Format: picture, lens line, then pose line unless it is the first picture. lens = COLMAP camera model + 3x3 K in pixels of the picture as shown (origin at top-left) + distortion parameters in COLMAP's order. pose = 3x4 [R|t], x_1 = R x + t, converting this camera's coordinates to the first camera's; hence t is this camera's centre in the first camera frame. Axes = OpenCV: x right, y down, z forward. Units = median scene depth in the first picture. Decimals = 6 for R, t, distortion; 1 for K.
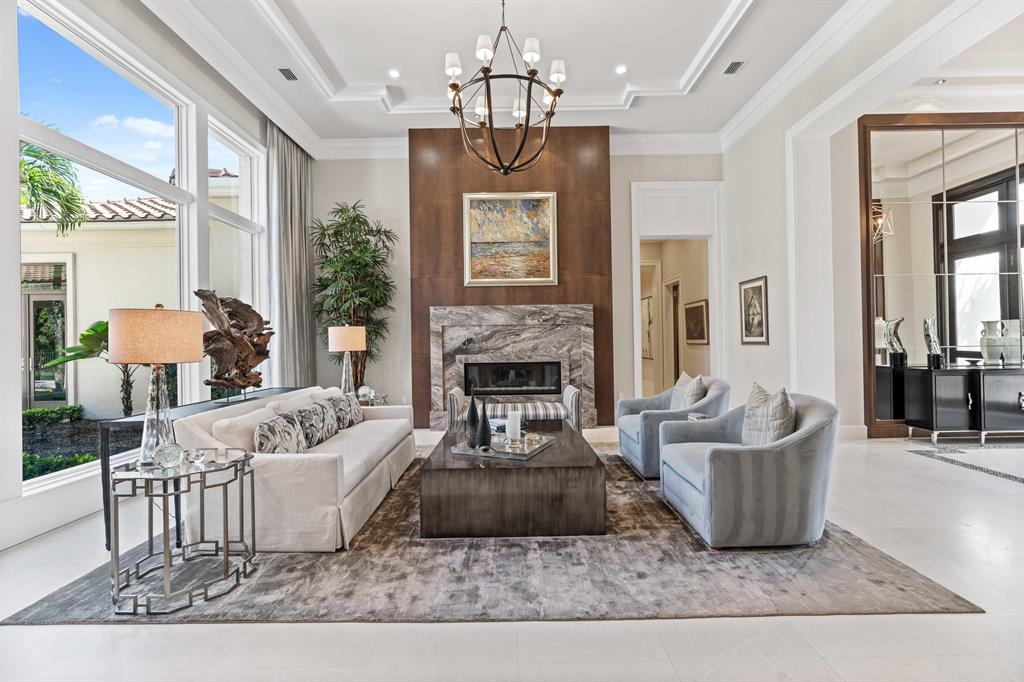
lens RADIAL K [[453.7, 0, 512.0], [0, 453.7, 341.0], [0, 0, 1]] dist [-0.016489, 0.000089]
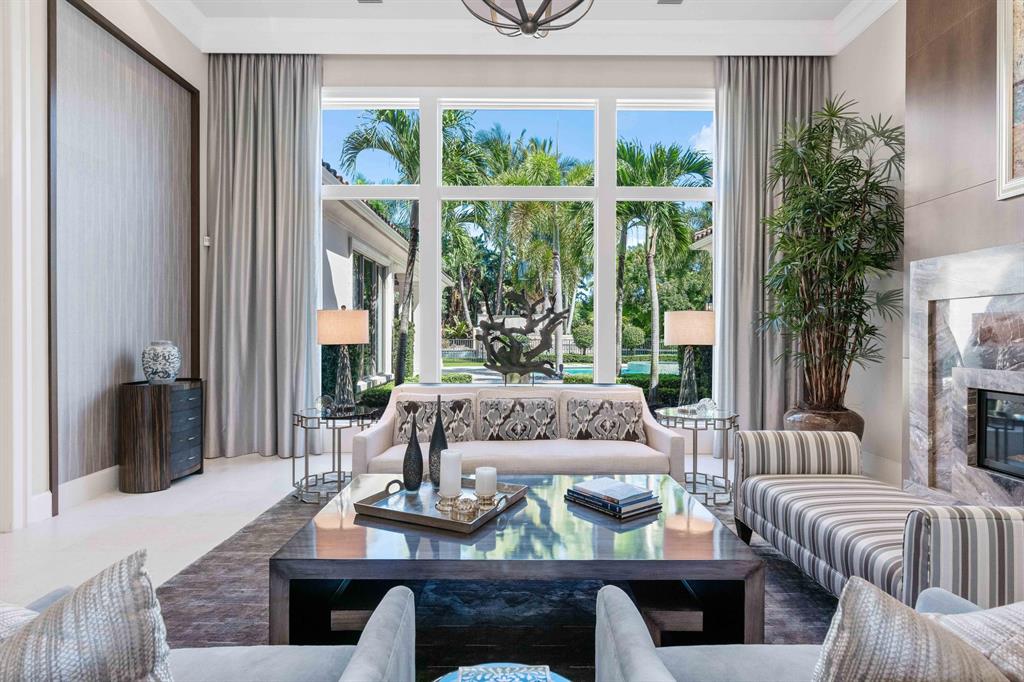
lens RADIAL K [[538.1, 0, 512.0], [0, 538.1, 341.0], [0, 0, 1]] dist [-0.006720, 0.000230]
pose [[0.008564, 0.028331, -0.999562, 0.383641], [-0.003985, 0.999592, 0.028298, -0.006435], [0.999955, 0.003741, 0.008673, 0.572840]]
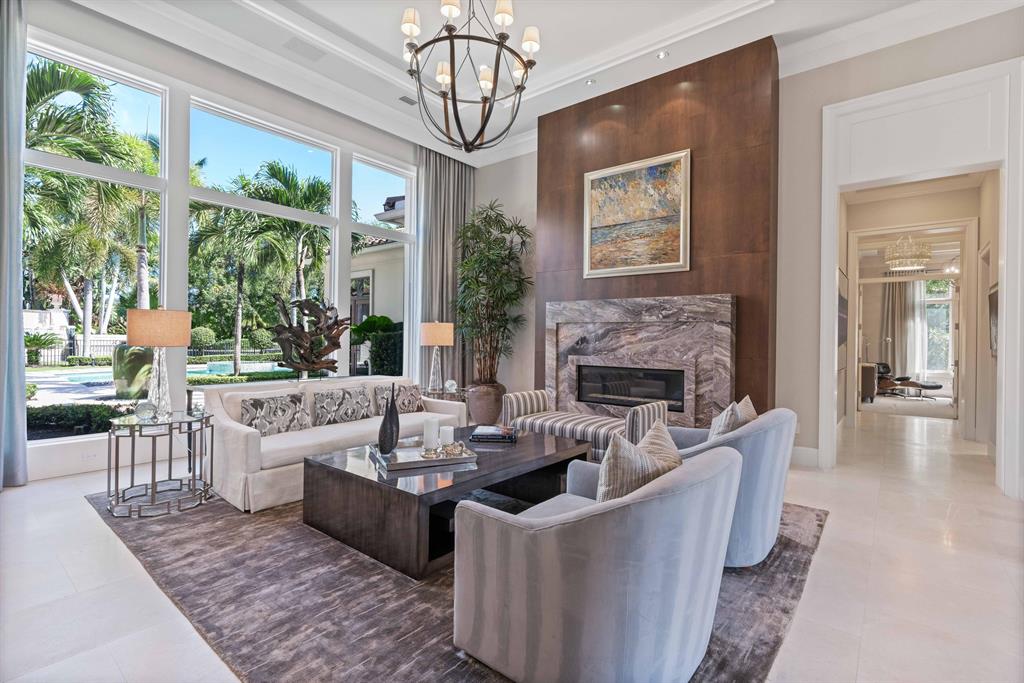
lens RADIAL K [[469.8, 0, 512.0], [0, 469.8, 341.5], [0, 0, 1]] dist [-0.010706, 0.000161]
pose [[0.778327, 0.029087, -0.627186, 0.374675], [-0.026662, 0.999556, 0.013269, -0.005917], [0.627293, 0.006395, 0.778757, 0.199471]]
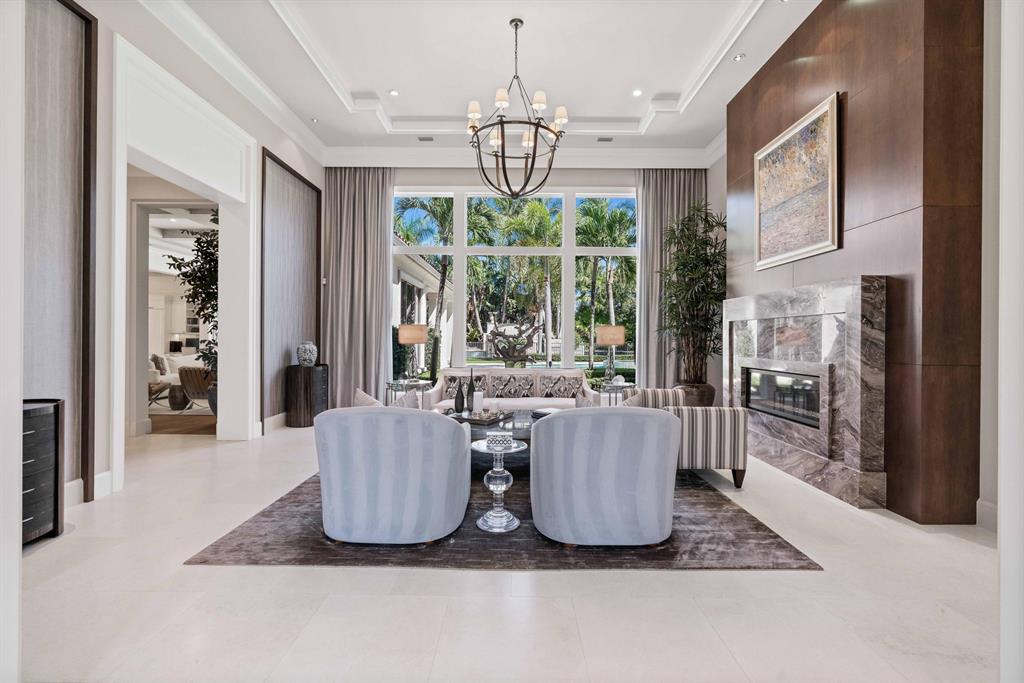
lens RADIAL K [[453.7, 0, 512.0], [0, 453.7, 341.5], [0, 0, 1]] dist [-0.016489, 0.000089]
pose [[0.000712, 0.022560, -0.999745, 0.704995], [-0.007240, 0.999719, 0.022554, -0.011850], [0.999974, 0.007222, 0.000875, 0.583959]]
